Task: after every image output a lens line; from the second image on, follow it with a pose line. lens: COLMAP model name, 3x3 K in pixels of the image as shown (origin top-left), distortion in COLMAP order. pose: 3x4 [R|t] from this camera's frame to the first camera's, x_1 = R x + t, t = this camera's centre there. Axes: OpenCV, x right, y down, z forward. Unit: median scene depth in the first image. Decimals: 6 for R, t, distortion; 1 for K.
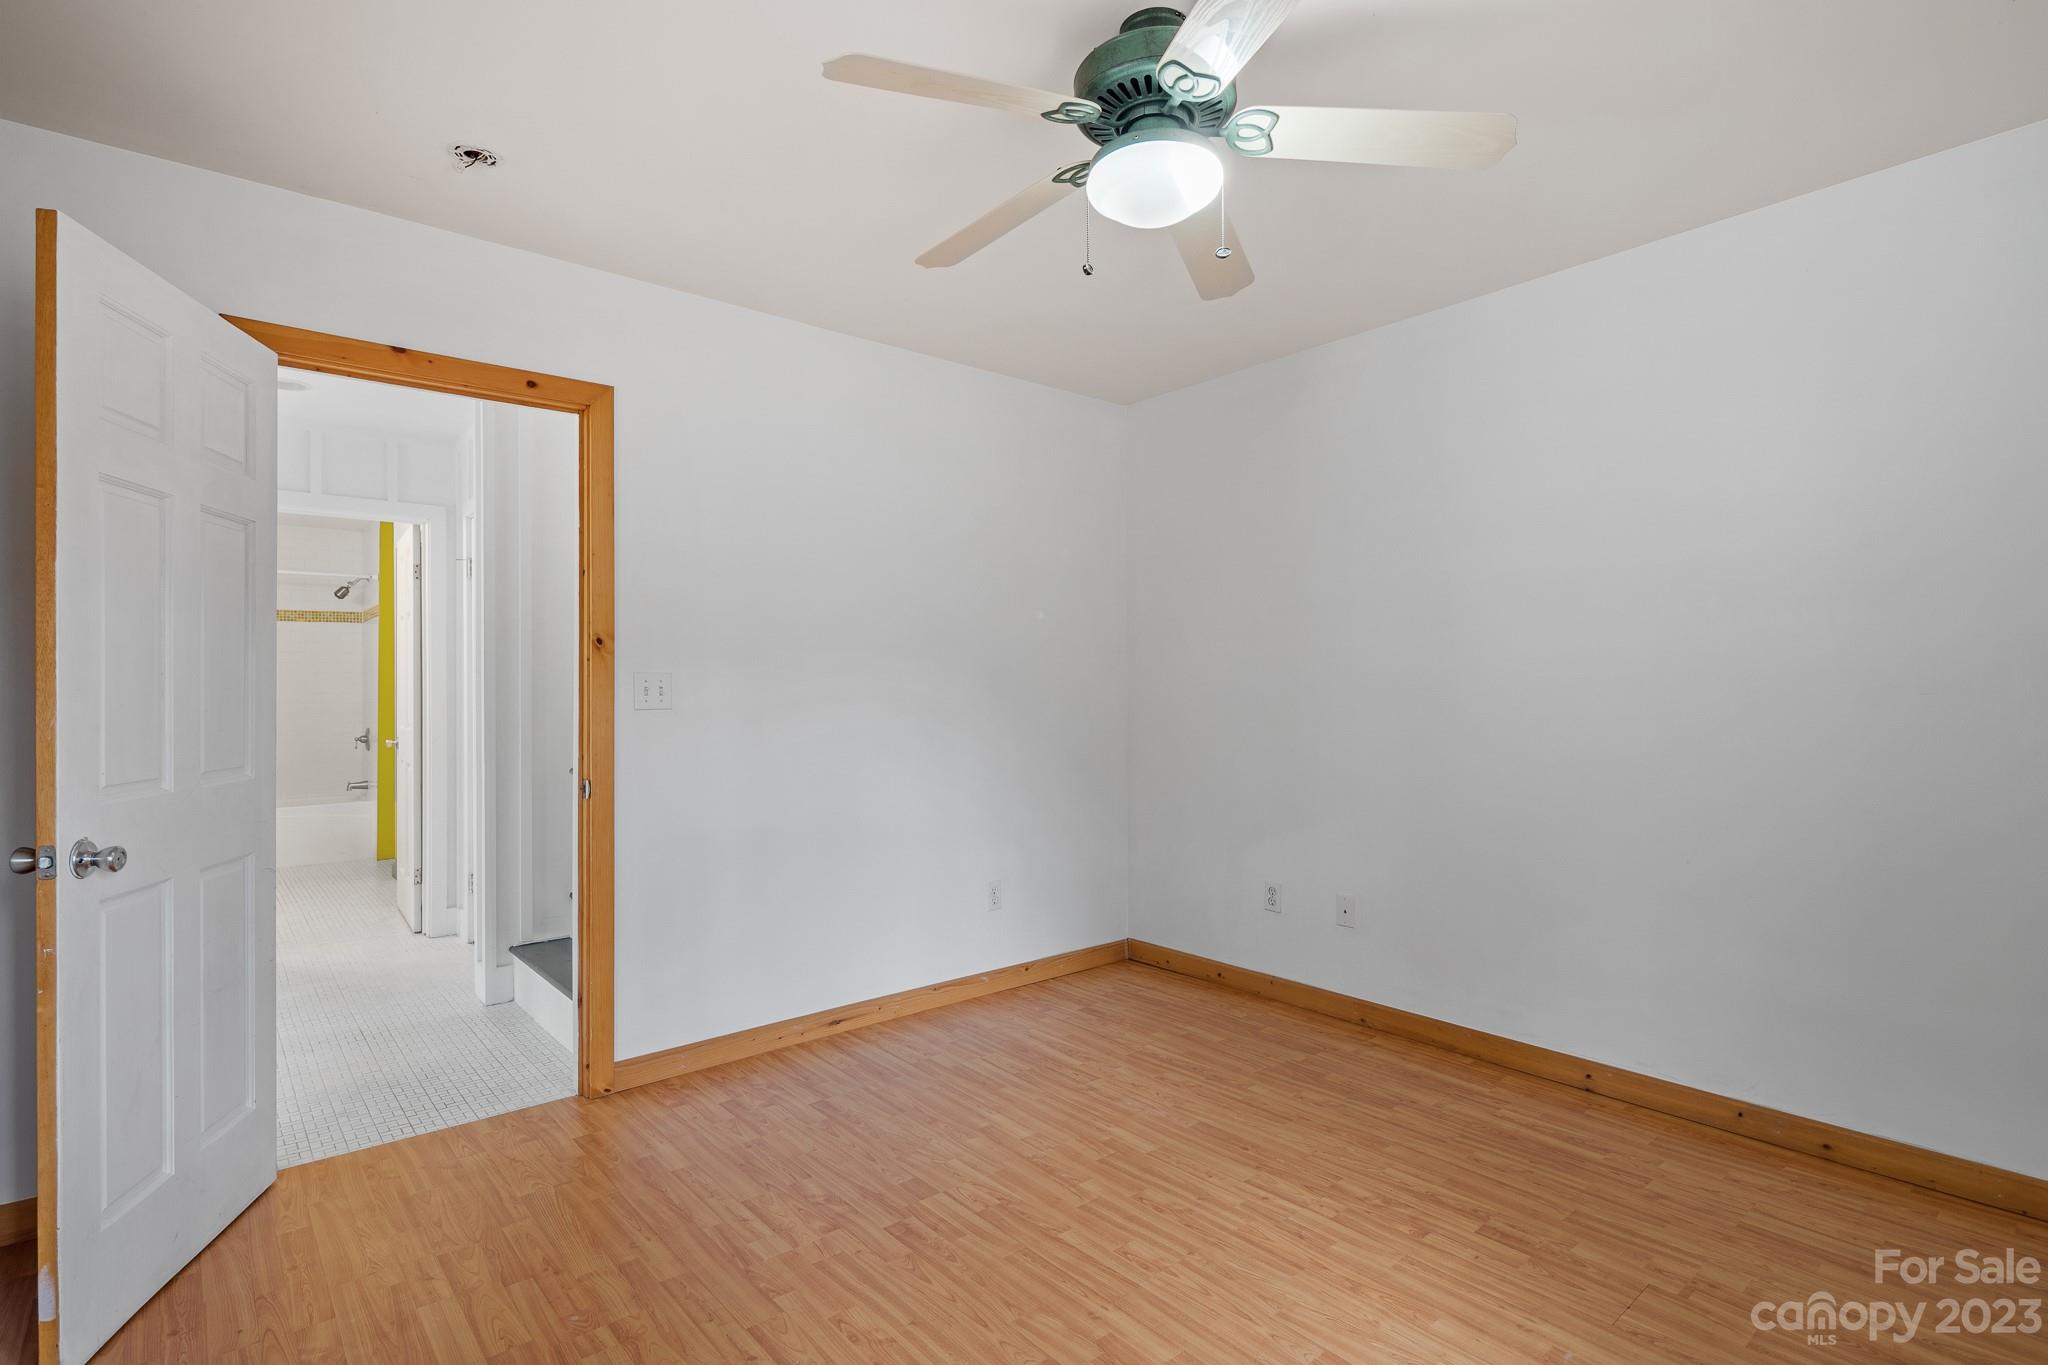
lens RADIAL K [[994.6, 0, 1021.6], [0, 994.6, 689.9], [0, 0, 1]] dist [0.001434, -0.002862]
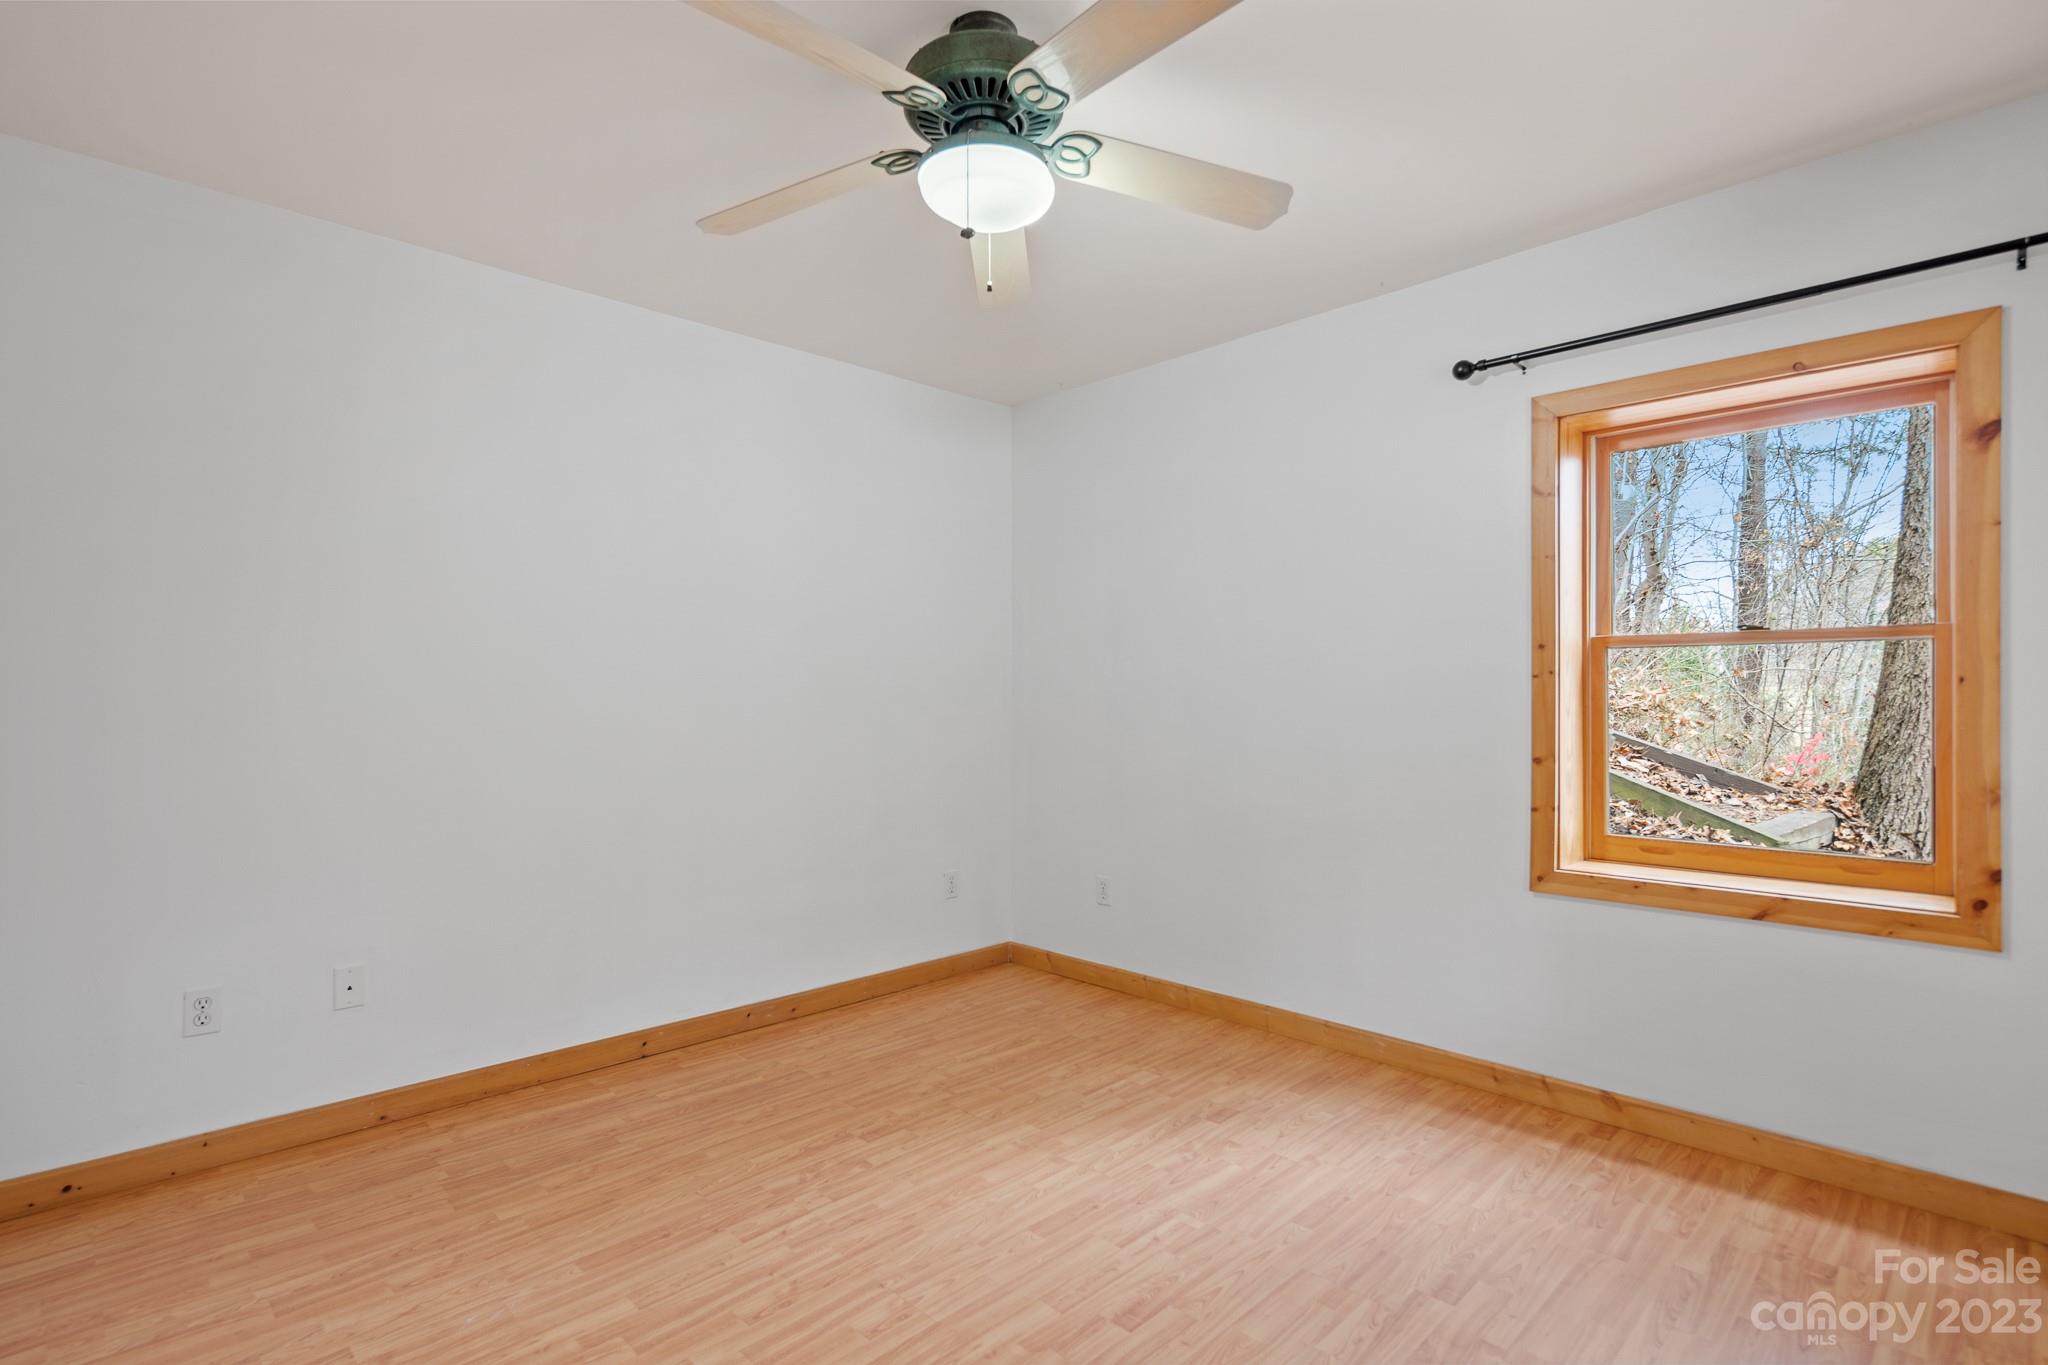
lens RADIAL K [[994.6, 0, 1018.1], [0, 994.6, 674.9], [0, 0, 1]] dist [0.001434, -0.002862]
pose [[-0.073841, 0.021063, 0.997048, -0.647312], [0.003320, 0.999777, -0.020874, 0.007108], [-0.997264, 0.001769, -0.073895, 0.769983]]
